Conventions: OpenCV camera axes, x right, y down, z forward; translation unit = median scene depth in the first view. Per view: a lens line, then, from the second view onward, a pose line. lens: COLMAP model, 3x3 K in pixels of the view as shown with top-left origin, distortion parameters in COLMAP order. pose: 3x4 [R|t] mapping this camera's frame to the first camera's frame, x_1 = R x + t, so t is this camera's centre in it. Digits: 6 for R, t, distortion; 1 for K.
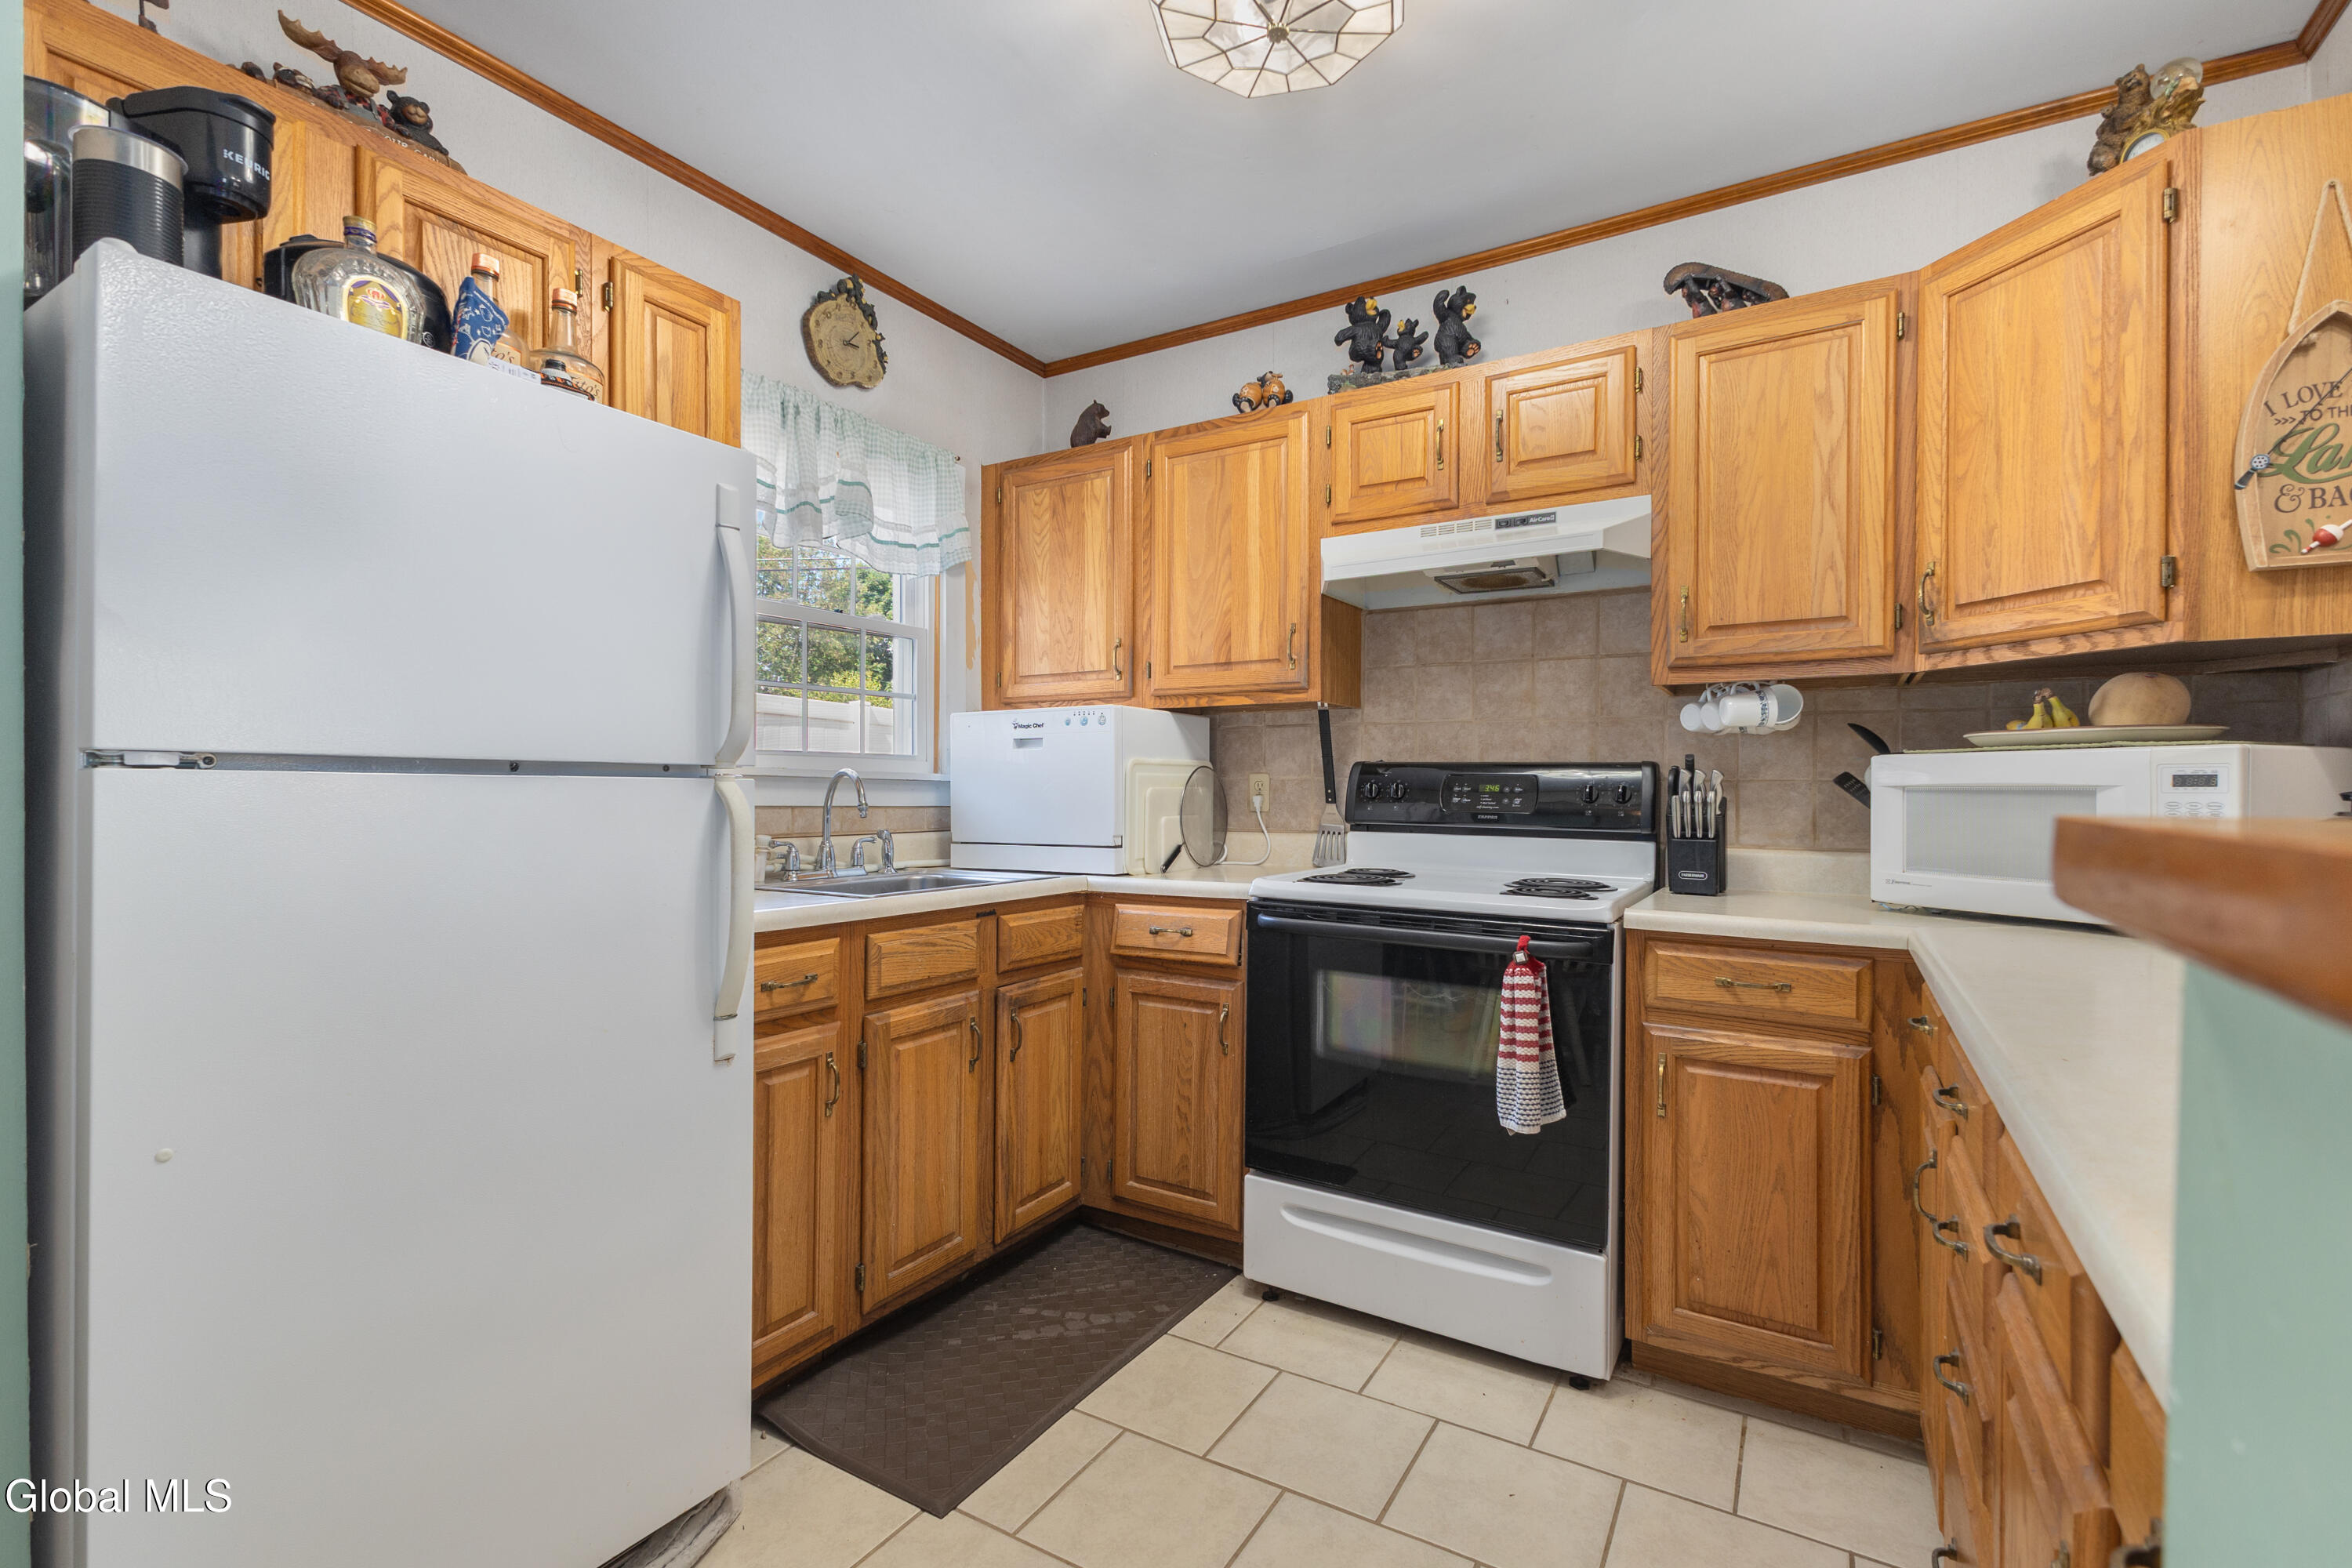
lens RADIAL K [[1029.7, 0, 1191.2], [0, 1029.7, 790.6], [0, 0, 1]] dist [0.017695, -0.006857]
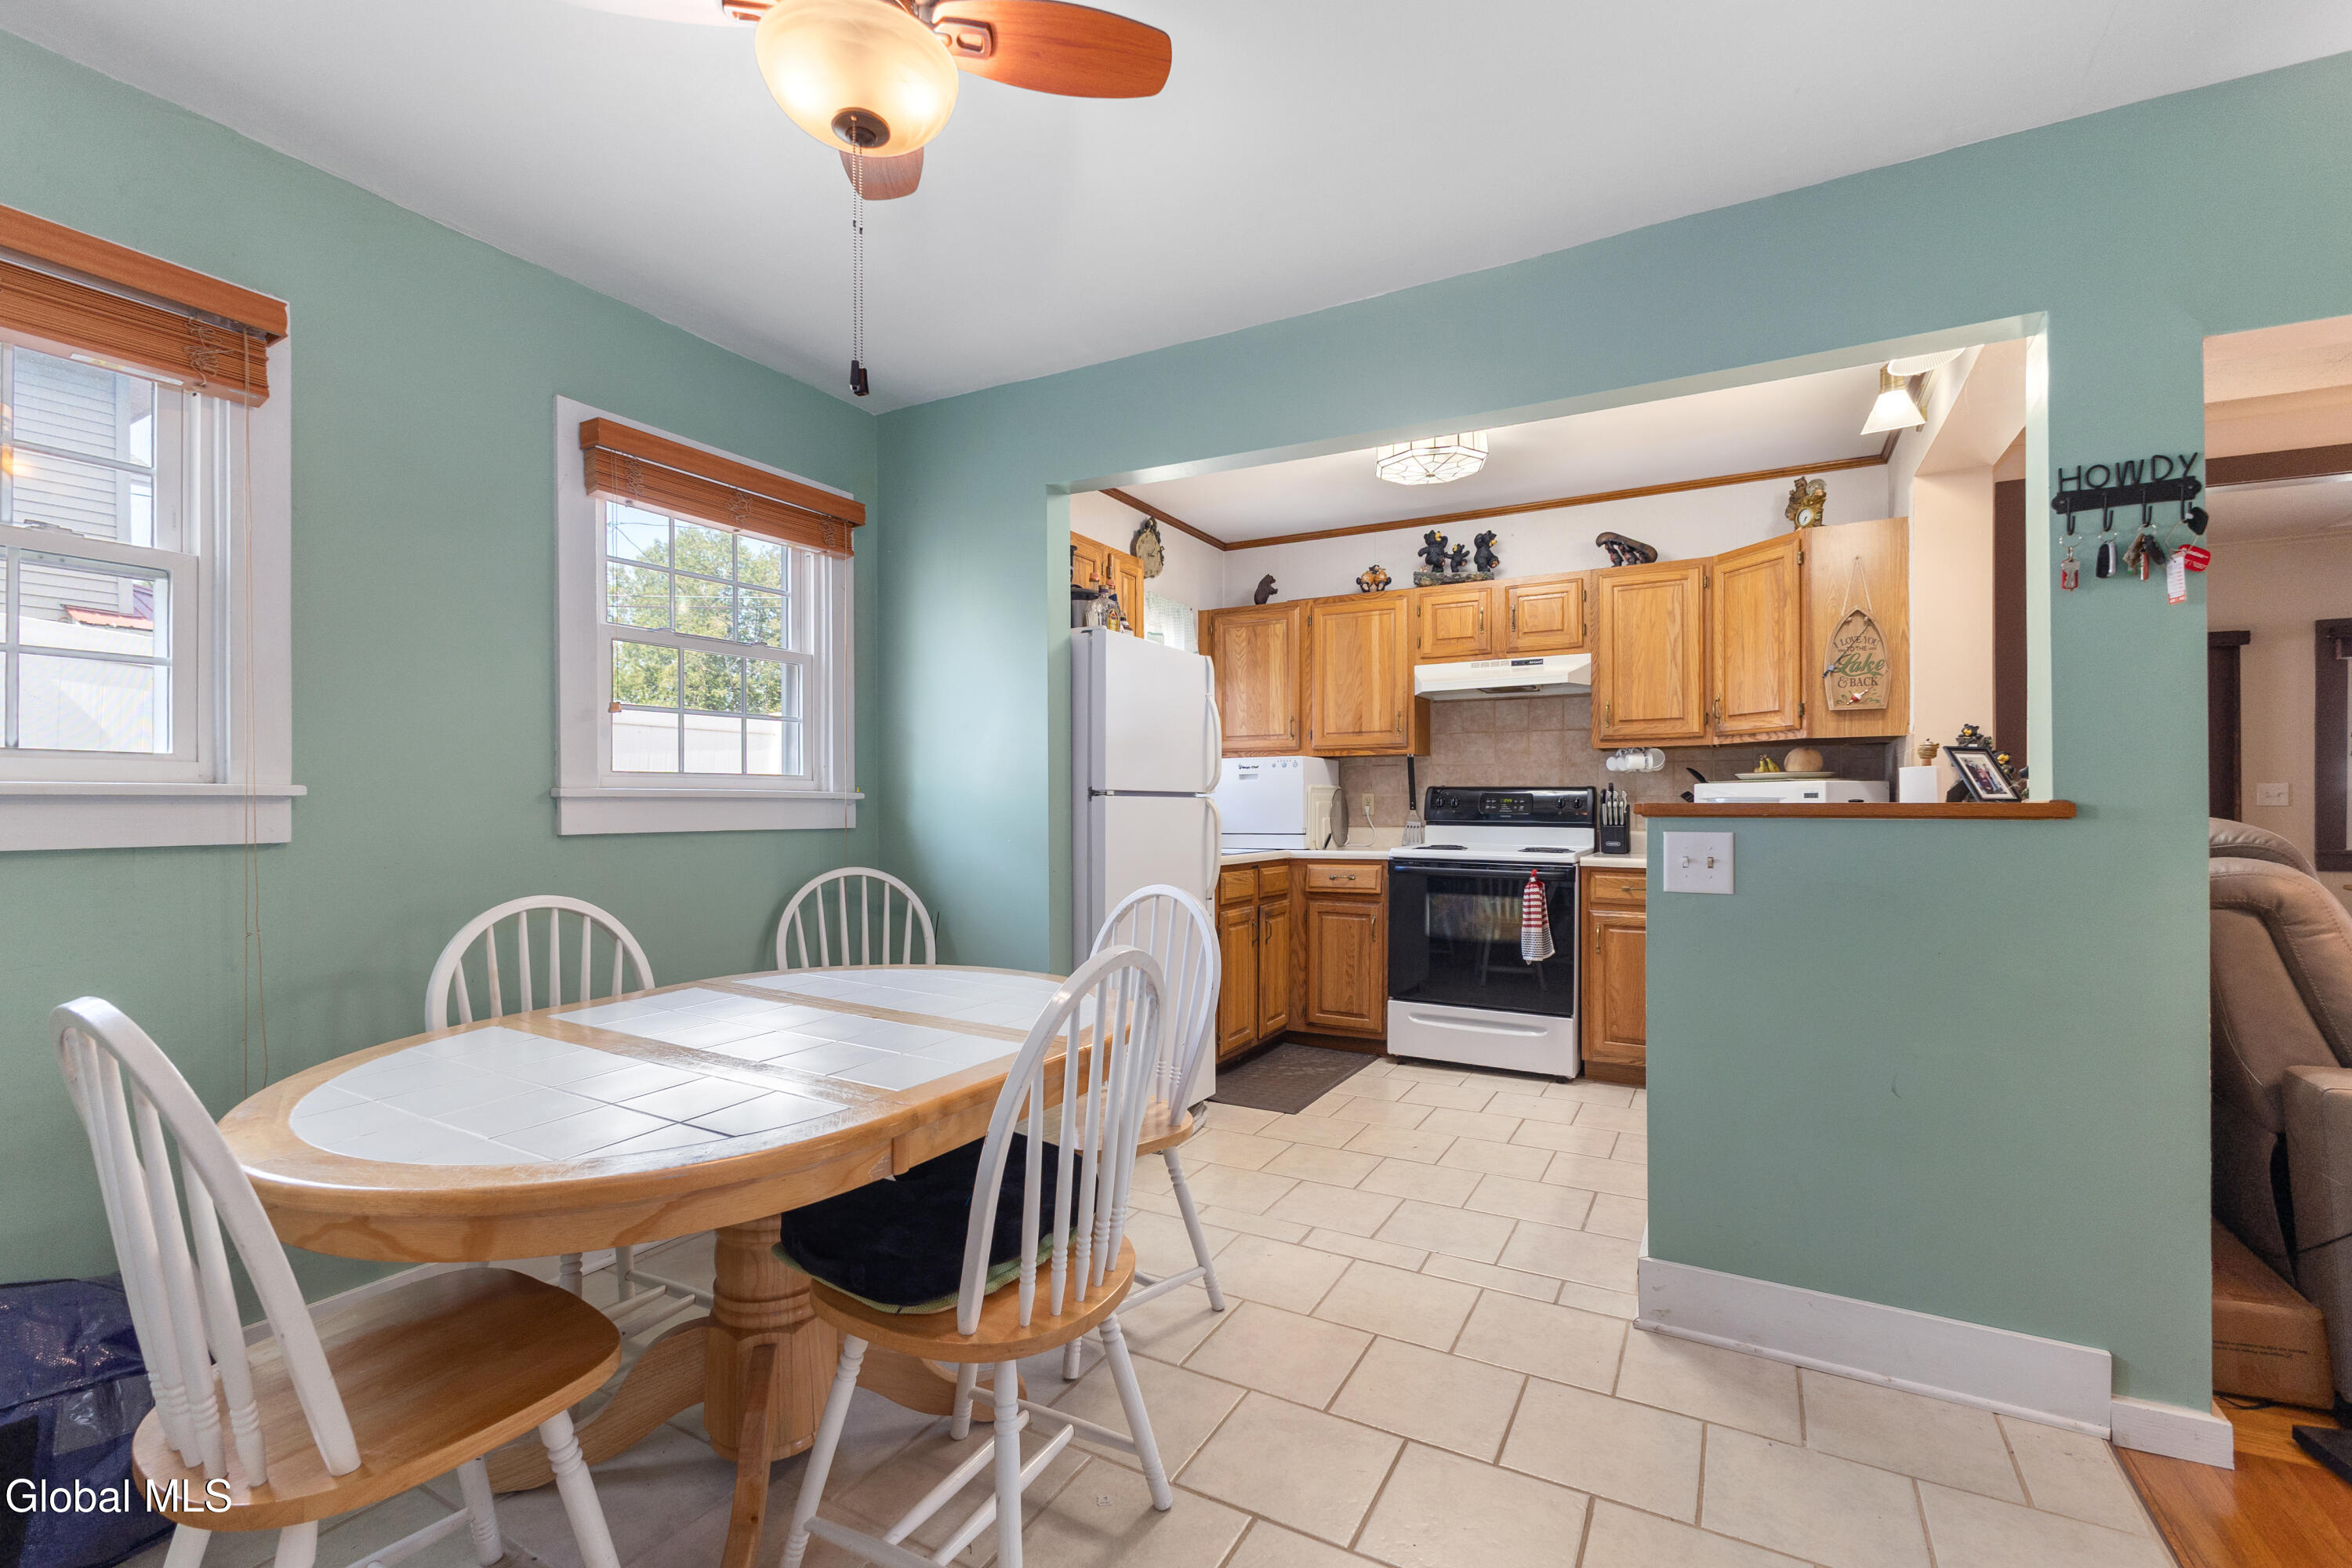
lens RADIAL K [[1029.7, 0, 1183.8], [0, 1029.7, 801.4], [0, 0, 1]] dist [0.017695, -0.006857]
pose [[0.999012, -0.005906, 0.044058, -0.401048], [0.006117, 0.999971, -0.004646, 0.004455], [-0.044029, 0.004911, 0.999018, -0.891405]]
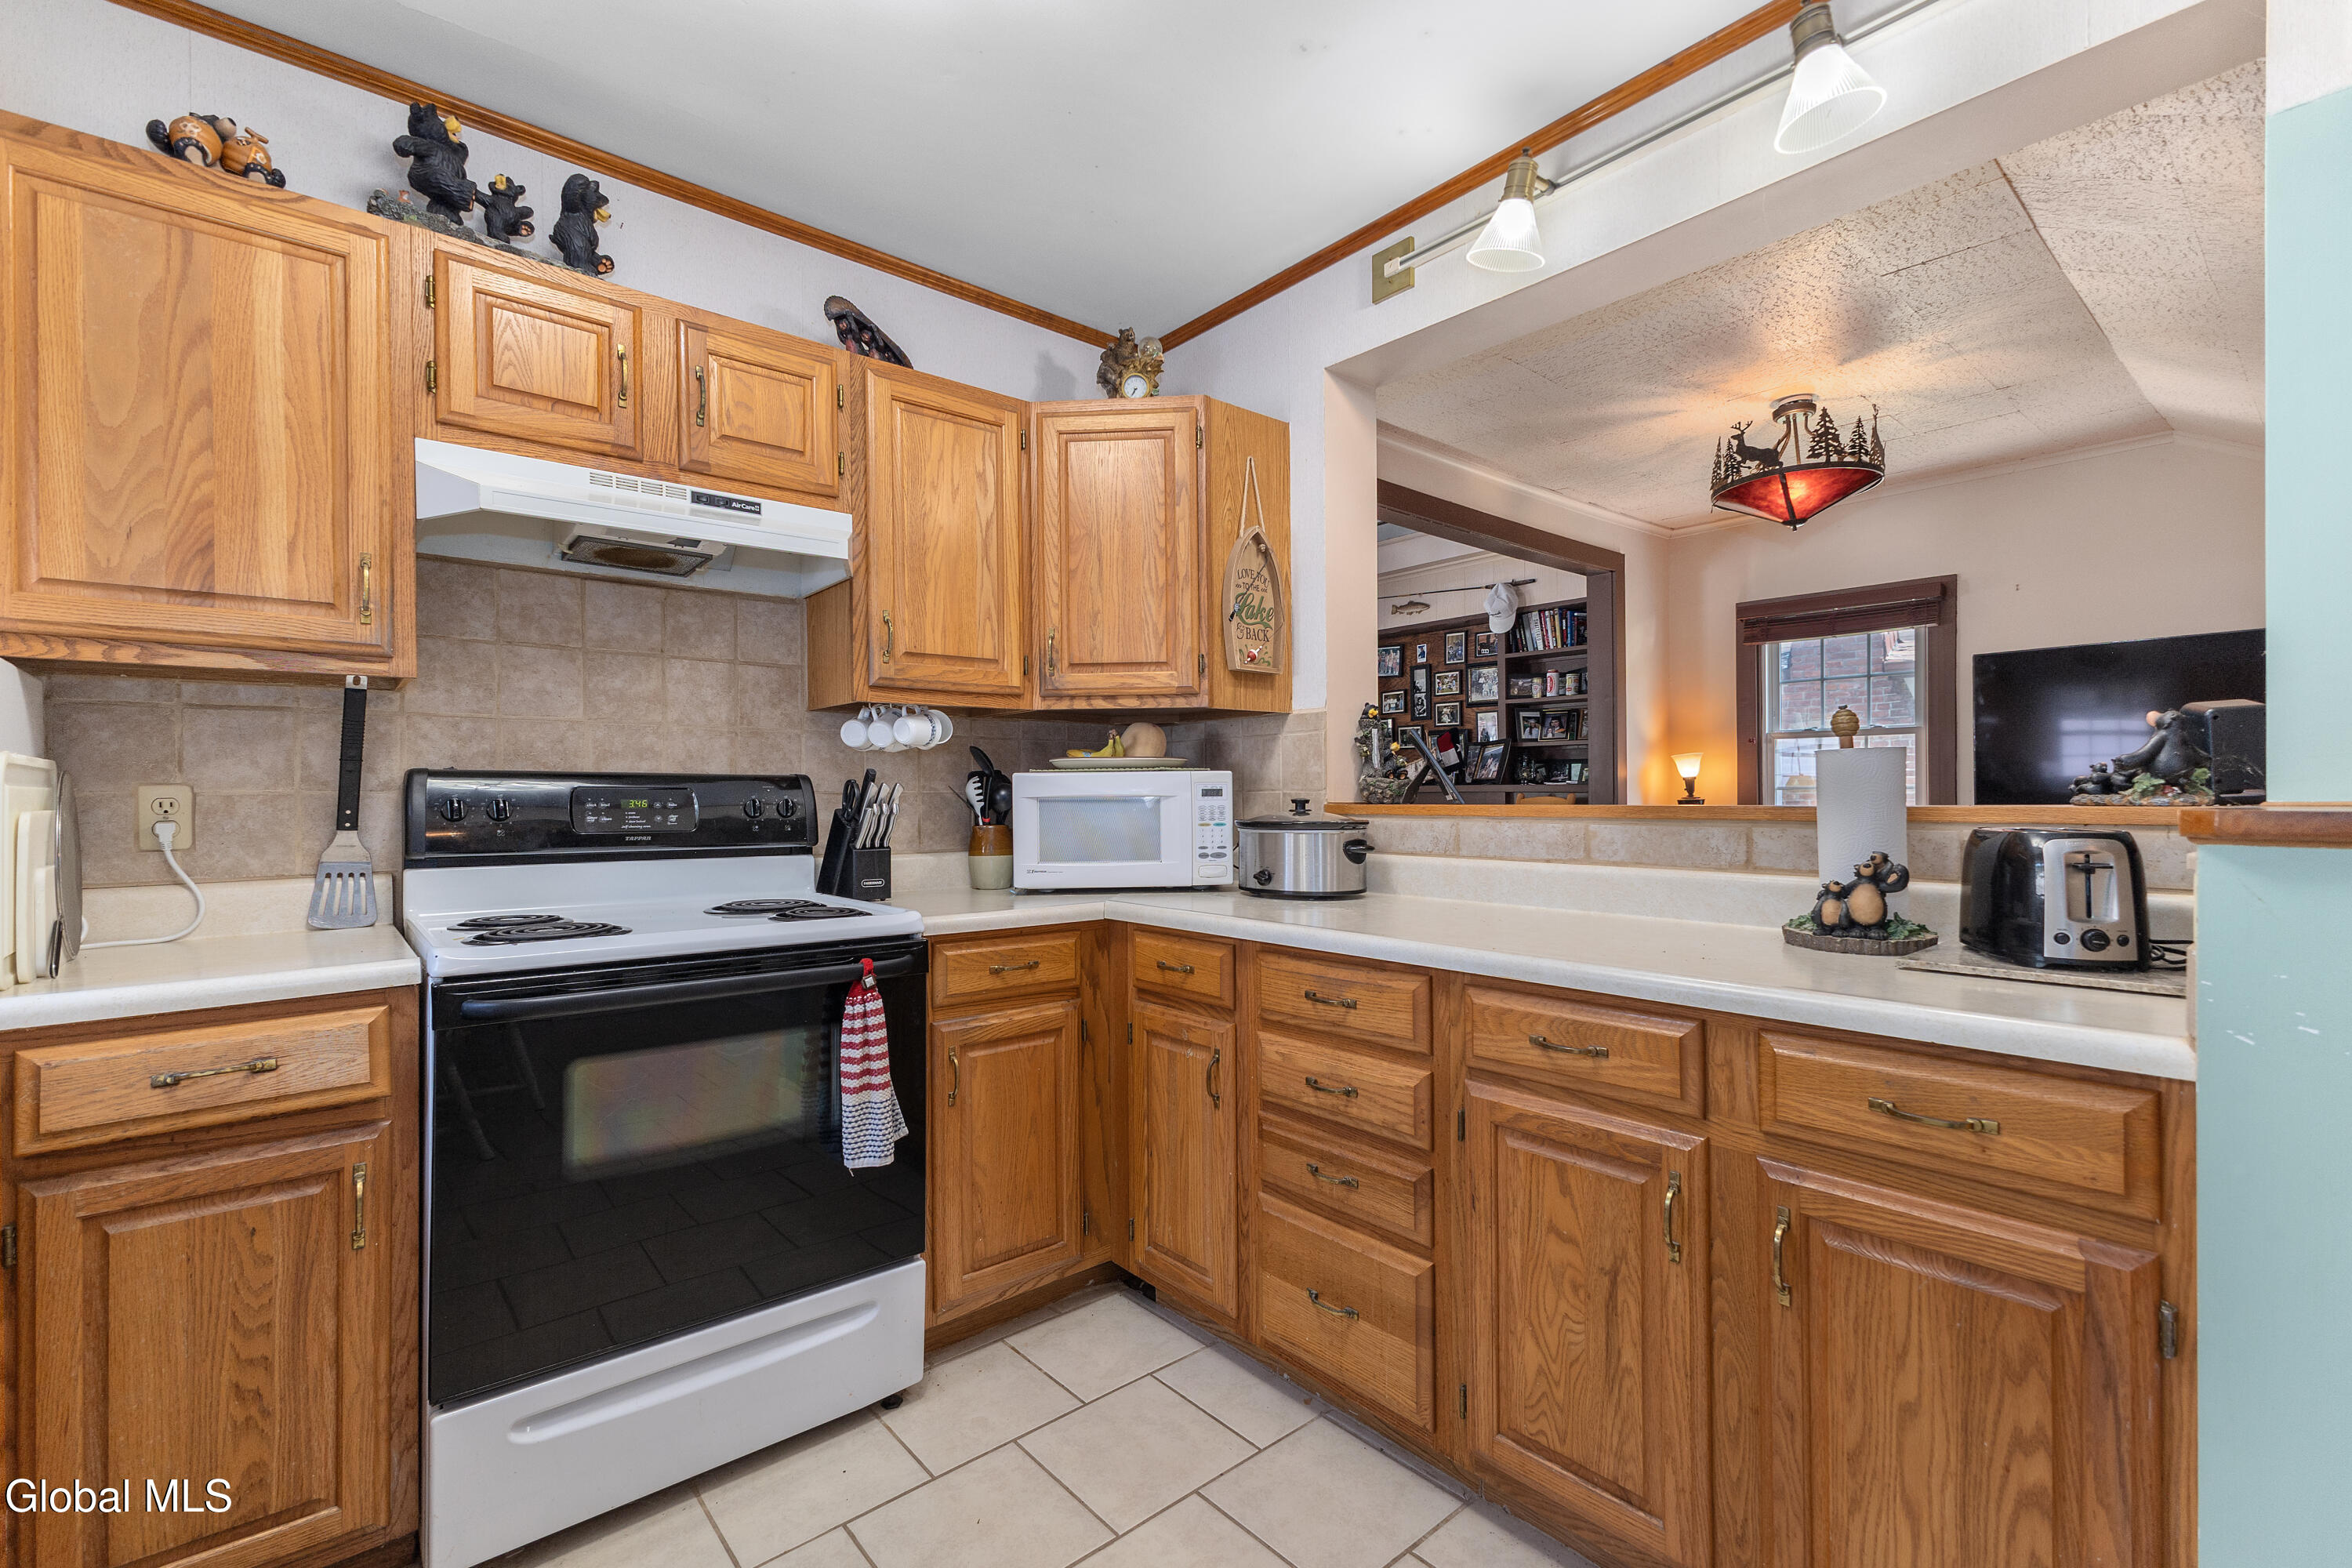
lens RADIAL K [[1029.7, 0, 1184.4], [0, 1029.7, 792.6], [0, 0, 1]] dist [0.017695, -0.006857]
pose [[0.319916, -0.003249, 0.947440, -0.389220], [0.012848, 0.999917, -0.000909, -0.005539], [-0.947359, 0.012463, 0.319931, 0.338926]]
